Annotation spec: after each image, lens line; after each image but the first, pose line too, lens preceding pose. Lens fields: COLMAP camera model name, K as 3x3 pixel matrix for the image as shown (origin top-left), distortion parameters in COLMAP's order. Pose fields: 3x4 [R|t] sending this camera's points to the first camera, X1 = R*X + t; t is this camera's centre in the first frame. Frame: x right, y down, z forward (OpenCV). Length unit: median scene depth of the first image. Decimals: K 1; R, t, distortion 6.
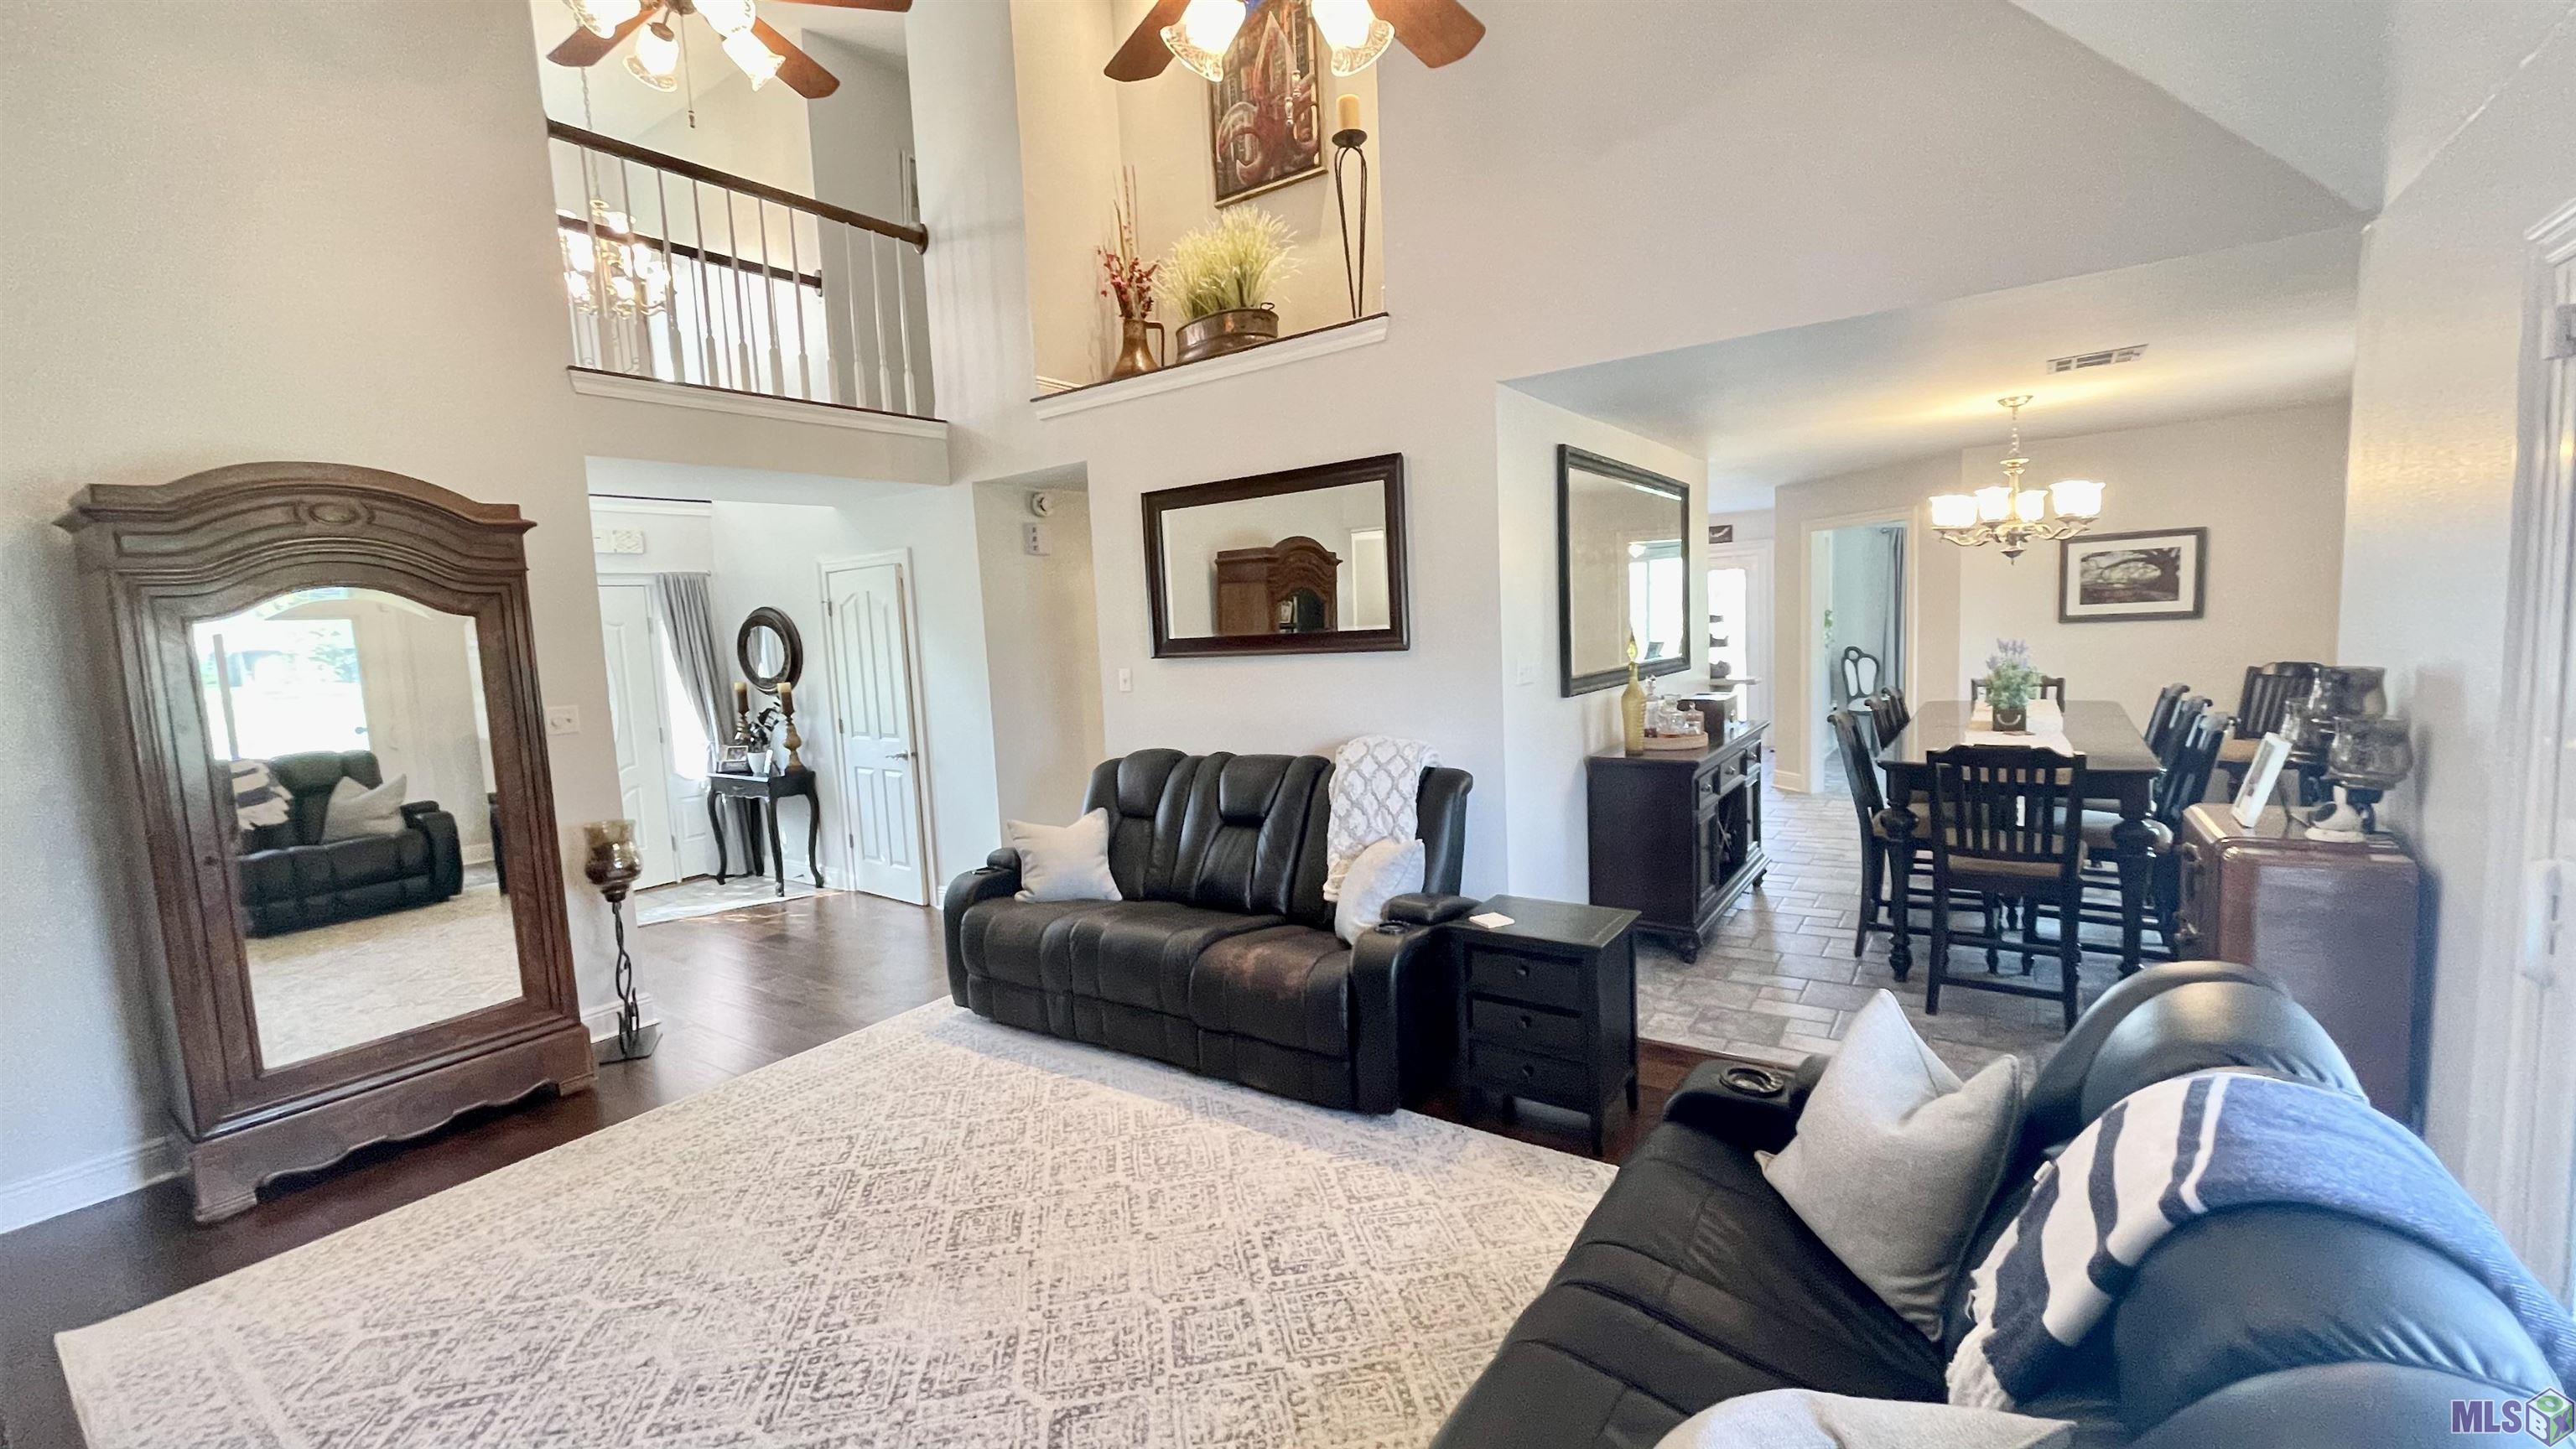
lens RADIAL K [[1032.9, 0, 1284.5], [0, 1032.9, 725.4], [0, 0, 1]] dist [-0.006411, -0.000201]
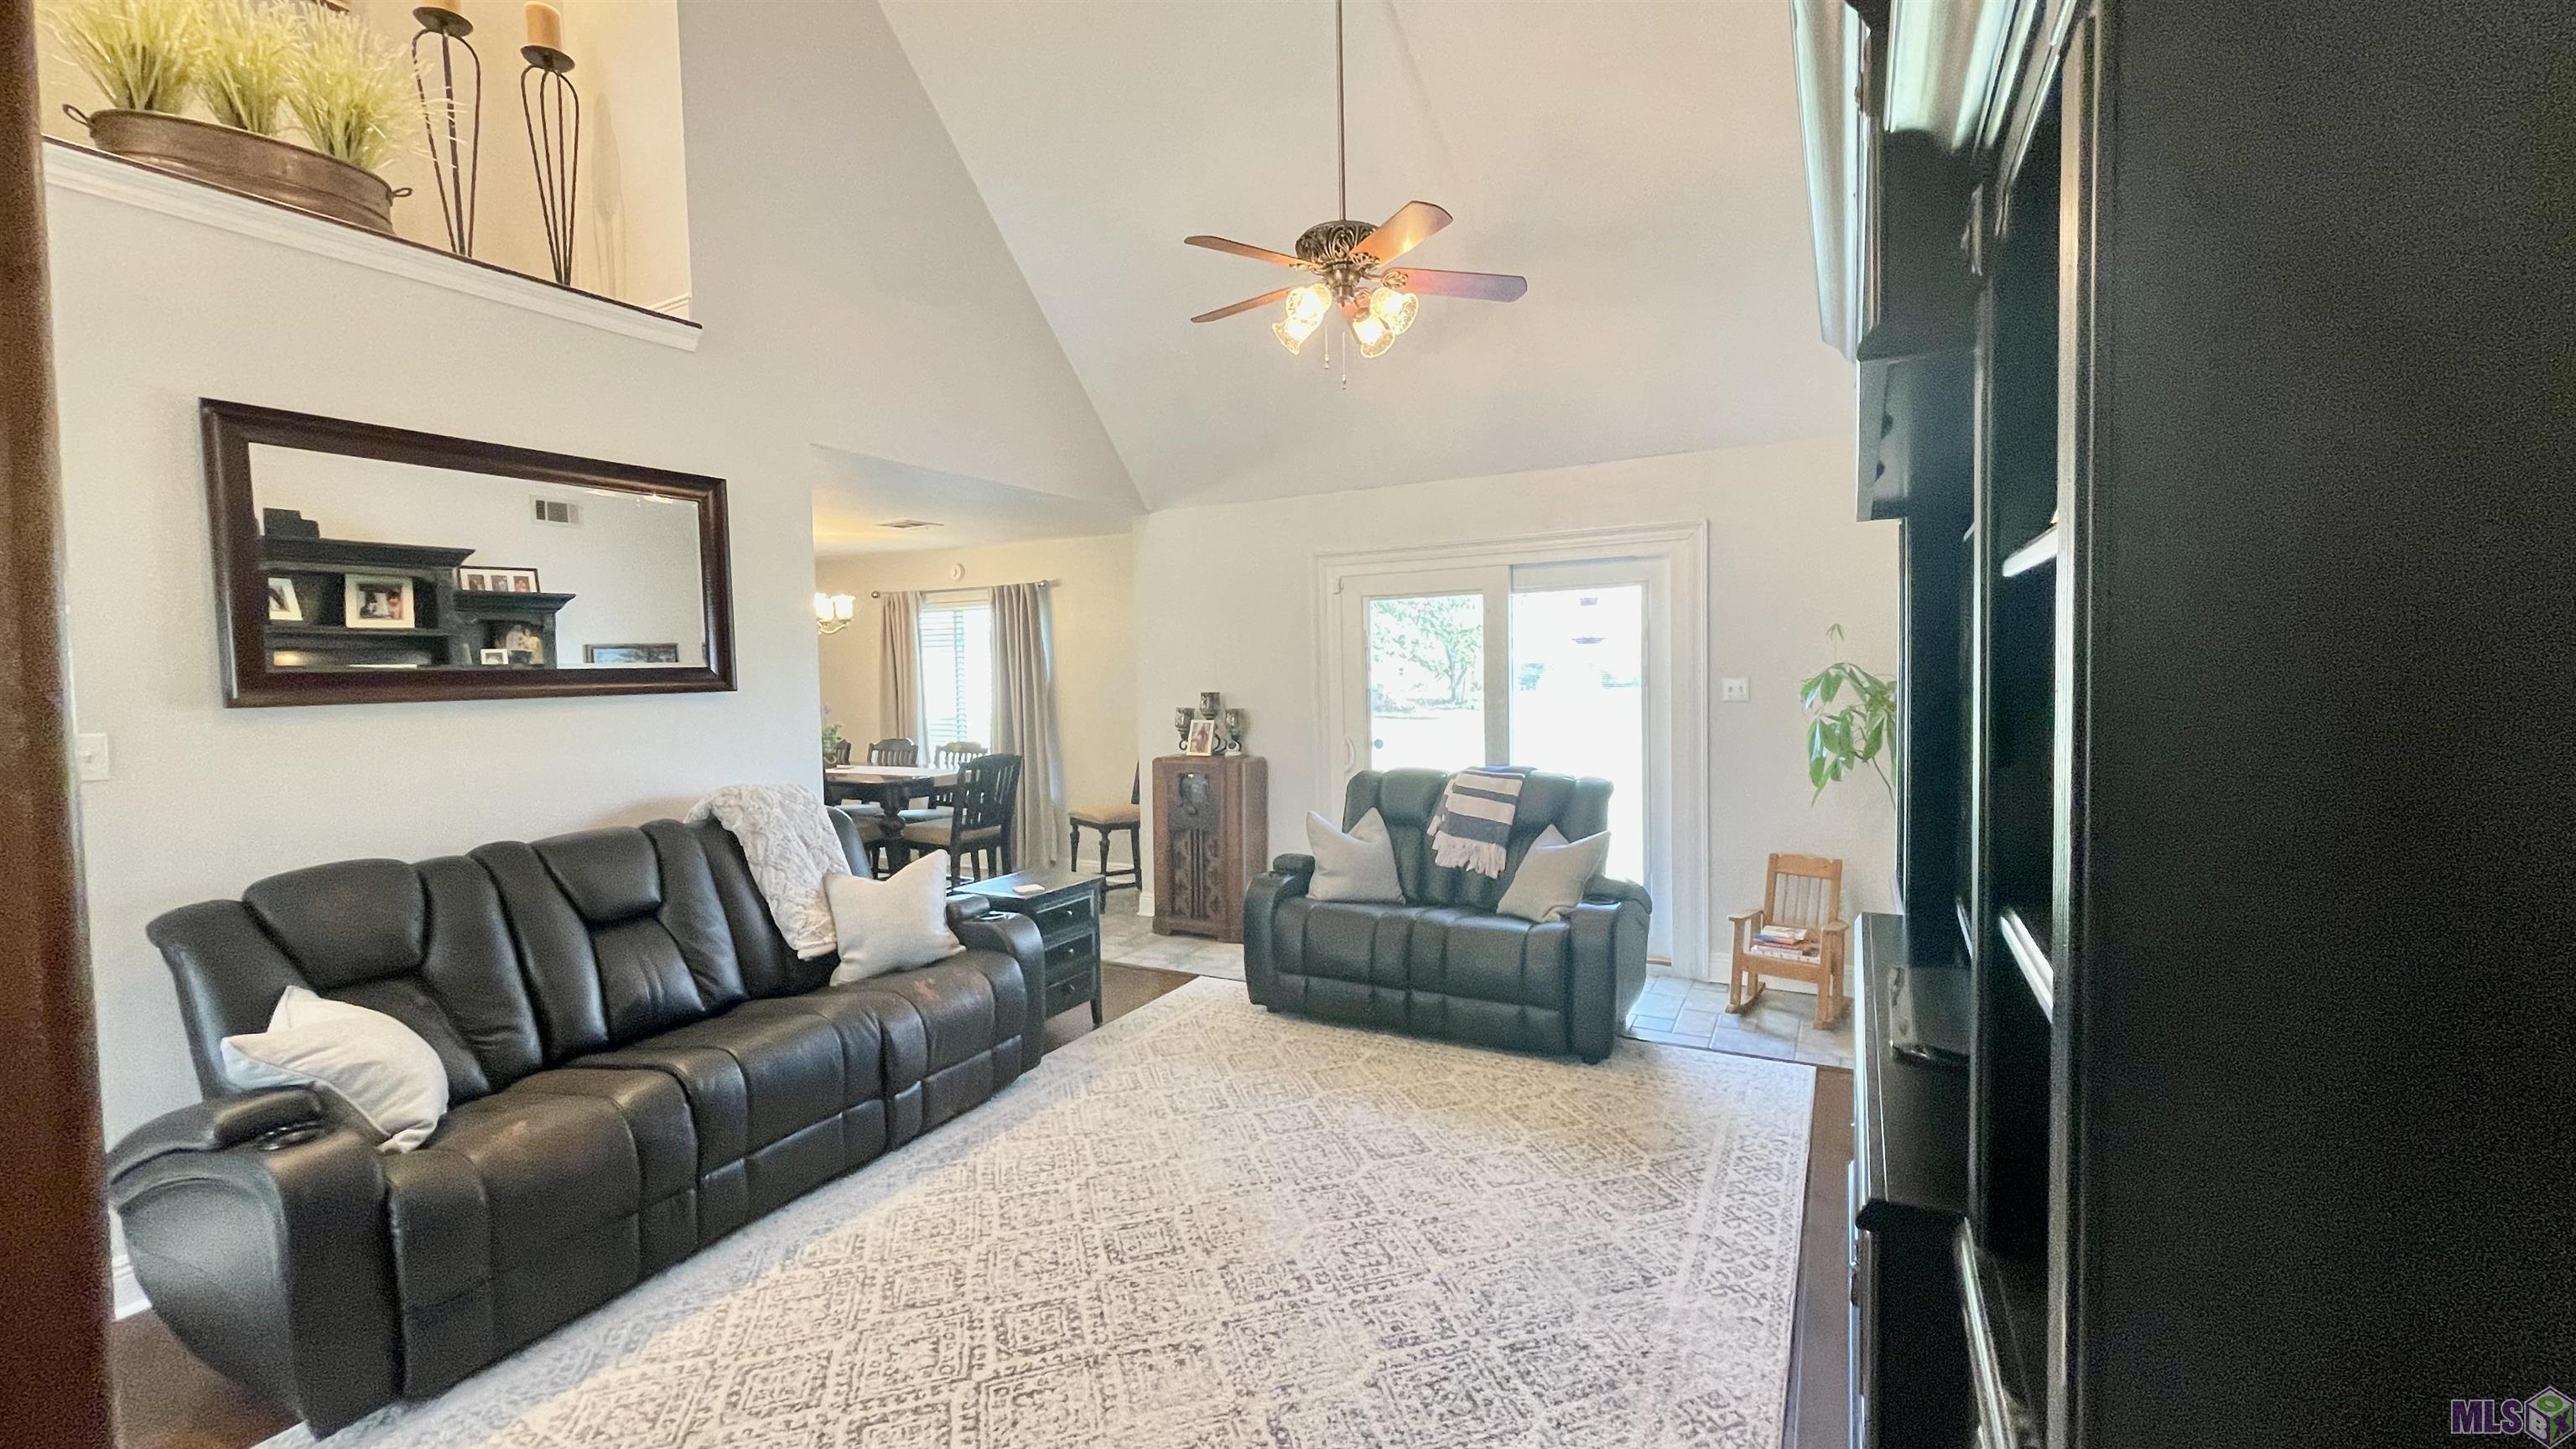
lens RADIAL K [[1032.9, 0, 1284.5], [0, 1032.9, 725.4], [0, 0, 1]] dist [-0.006411, -0.000201]
pose [[-0.114437, -0.000095, 0.993430, -0.822900], [0.126735, 0.991828, 0.014694, 0.006929], [-0.985313, 0.127584, -0.113490, 0.597523]]
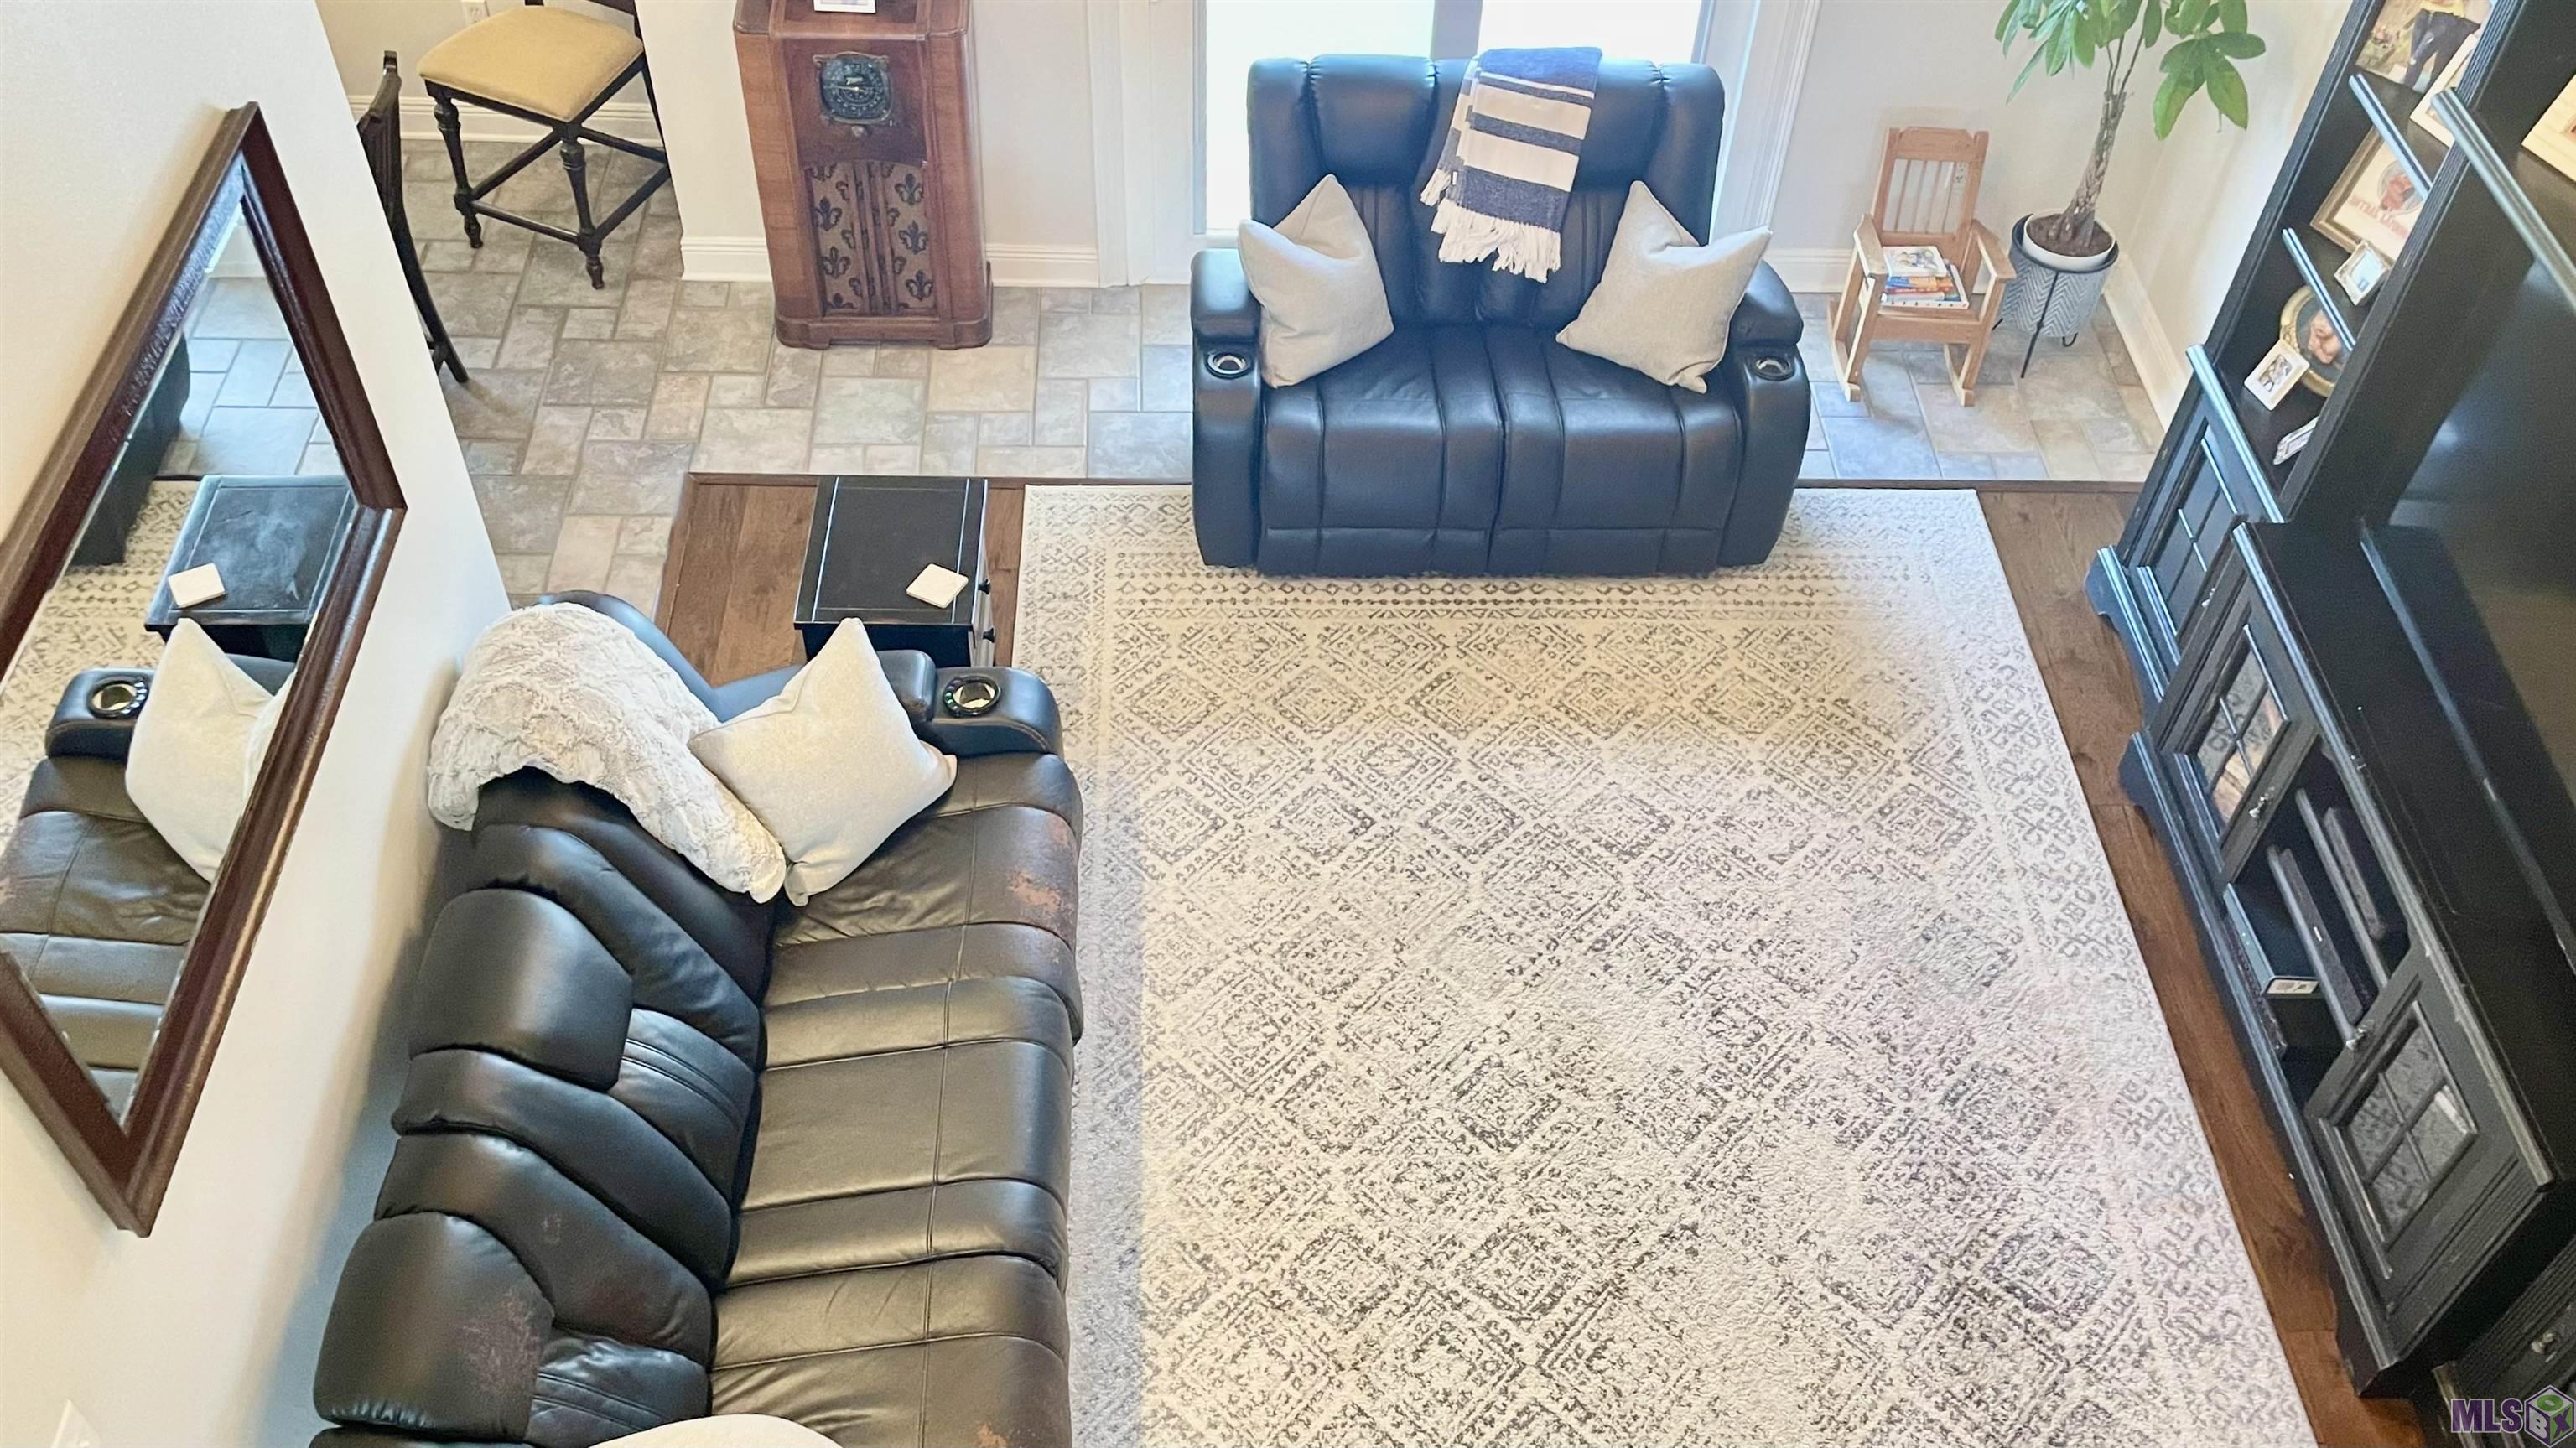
lens RADIAL K [[2185.9, 0, 1288.0], [0, 2185.9, 724.0], [0, 0, 1]] dist [0.101607, -0.000598]
pose [[-0.599917, -0.568517, 0.562928, -0.639661], [0.077480, 0.659015, 0.748128, -0.649520], [-0.796302, 0.492431, -0.351306, 1.032327]]
